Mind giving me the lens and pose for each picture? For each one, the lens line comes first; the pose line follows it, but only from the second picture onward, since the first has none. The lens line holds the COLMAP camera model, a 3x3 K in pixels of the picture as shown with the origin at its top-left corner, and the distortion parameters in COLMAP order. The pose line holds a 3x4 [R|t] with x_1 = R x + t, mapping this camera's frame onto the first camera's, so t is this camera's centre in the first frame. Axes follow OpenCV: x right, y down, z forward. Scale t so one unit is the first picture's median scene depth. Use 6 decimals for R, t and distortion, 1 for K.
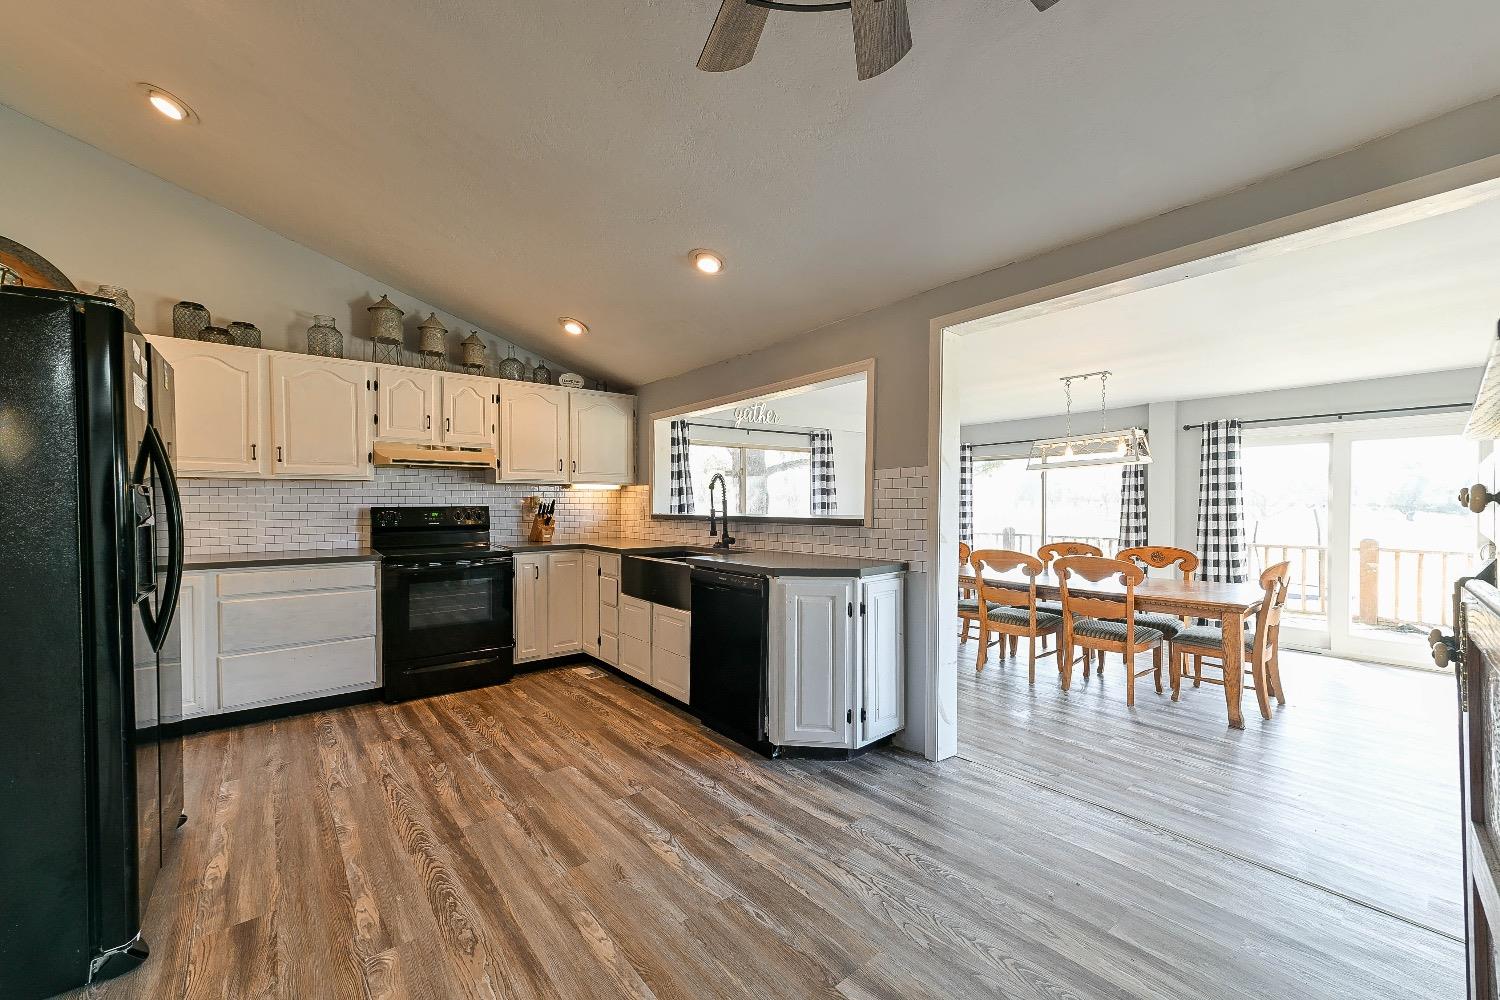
lens RADIAL K [[595.2, 0, 740.0], [0, 595.2, 510.7], [0, 0, 1]] dist [0.008917, 0.000698]
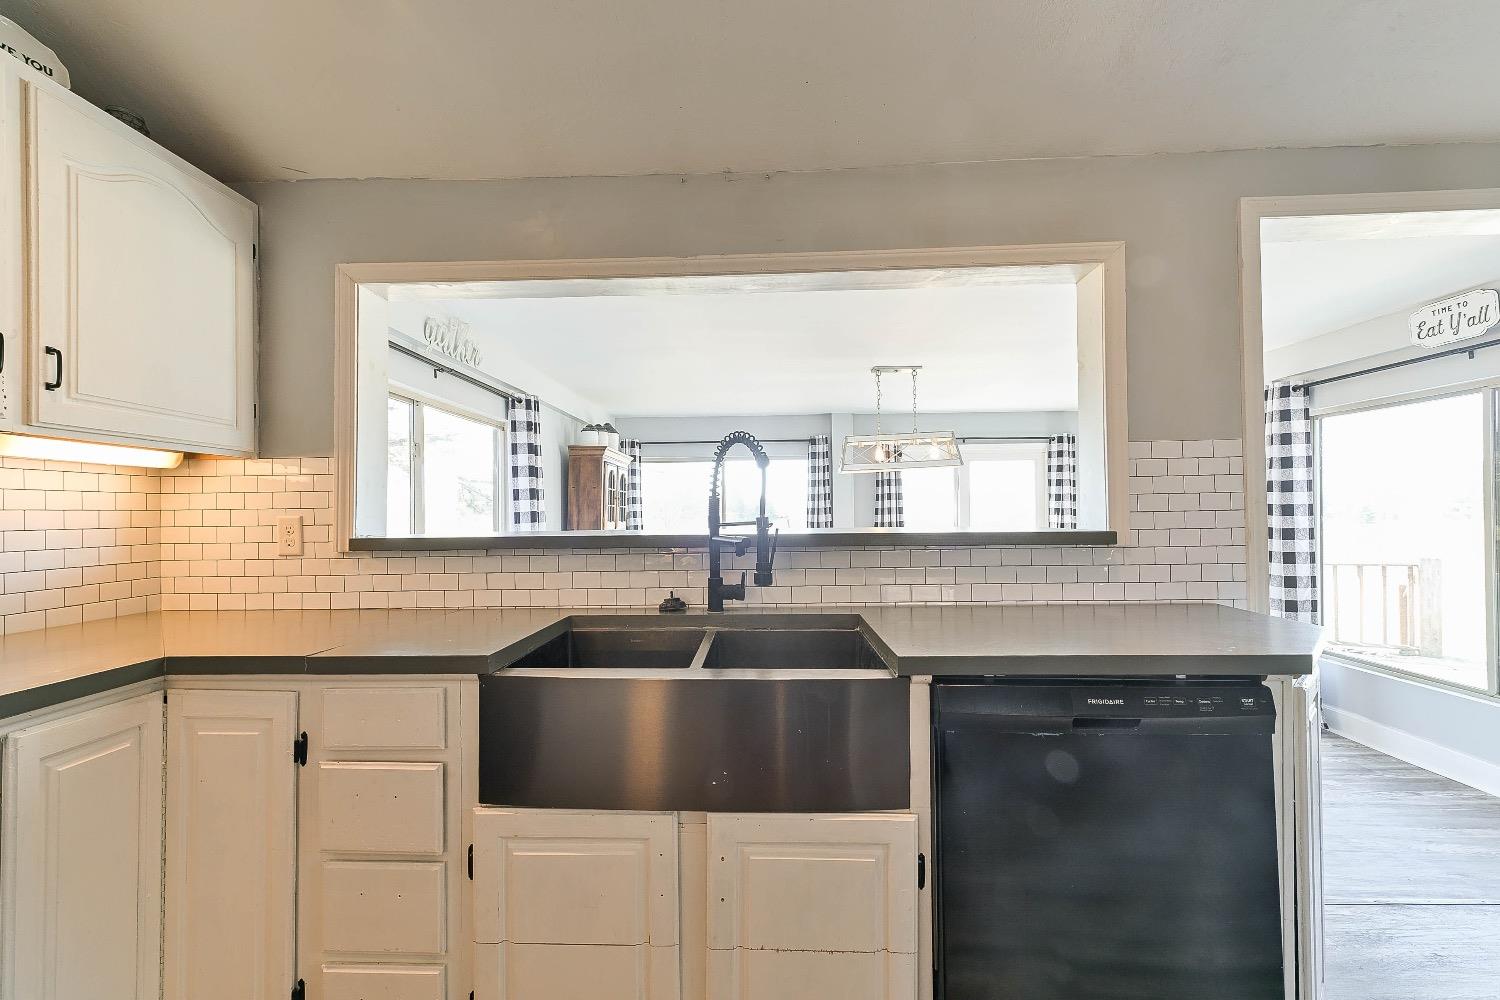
lens RADIAL K [[630.0, 0, 744.6], [0, 630.0, 508.0], [0, 0, 1]] dist [0.009515, 0.000448]
pose [[0.644440, 0.005162, 0.764637, -0.334317], [0.016875, 0.999638, -0.020971, -0.000276], [-0.764468, 0.026418, 0.644120, 0.655989]]
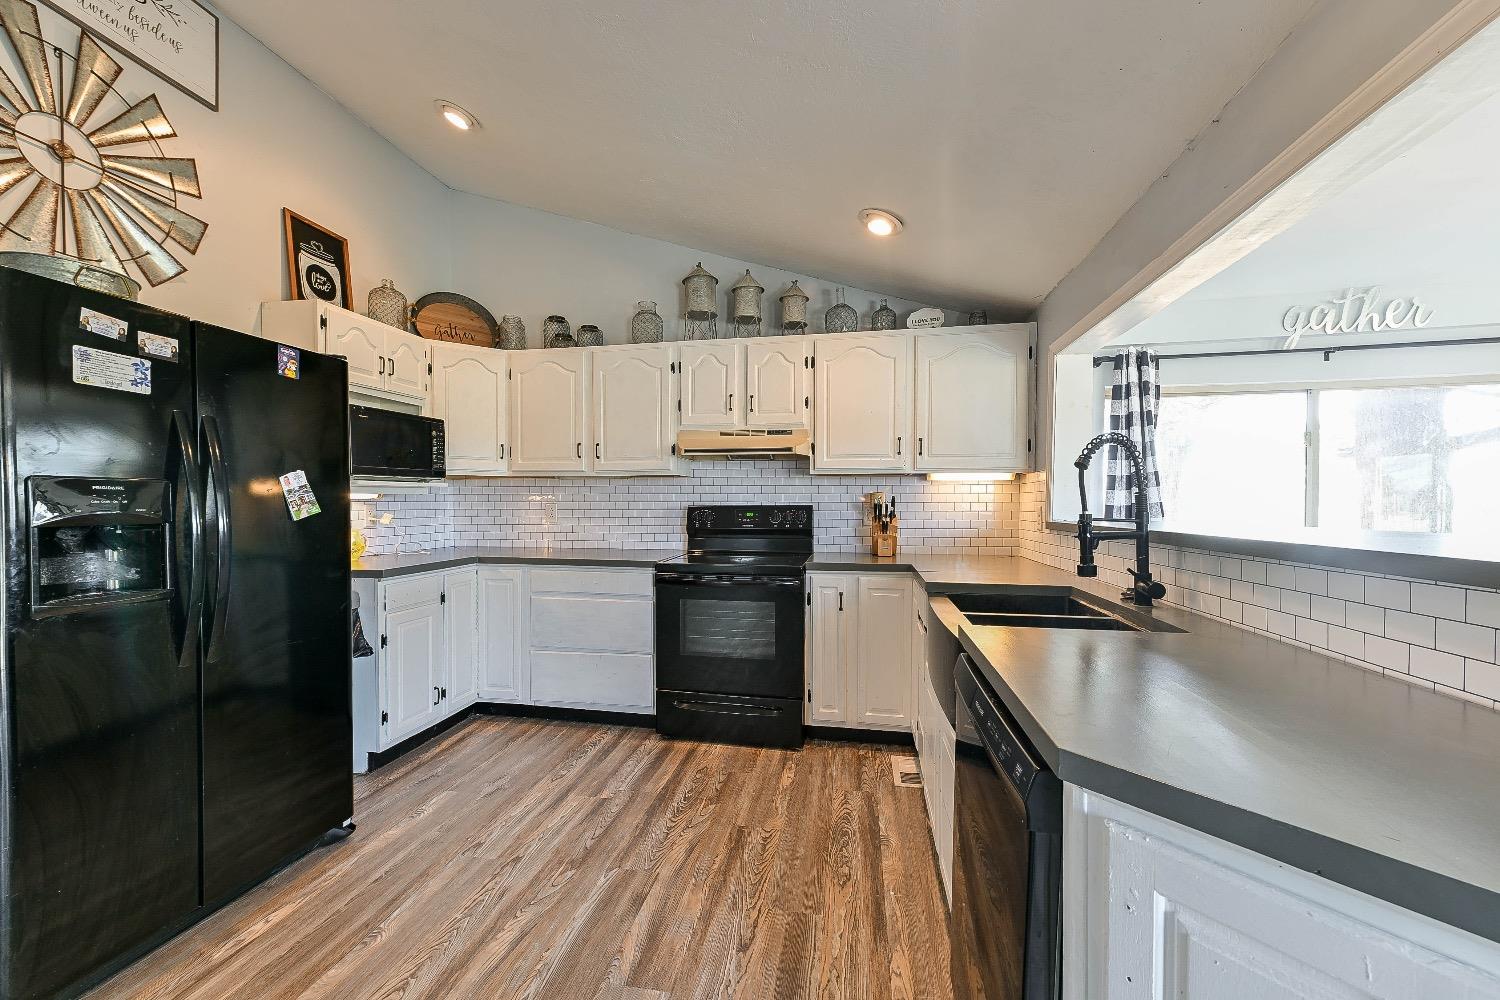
lens RADIAL K [[595.2, 0, 740.0], [0, 595.2, 510.7], [0, 0, 1]] dist [0.008917, 0.000698]
pose [[0.654730, 0.013593, -0.755741, 0.105361], [-0.012216, 0.999898, 0.007402, -0.005399], [0.755764, 0.004386, 0.654829, 0.465422]]
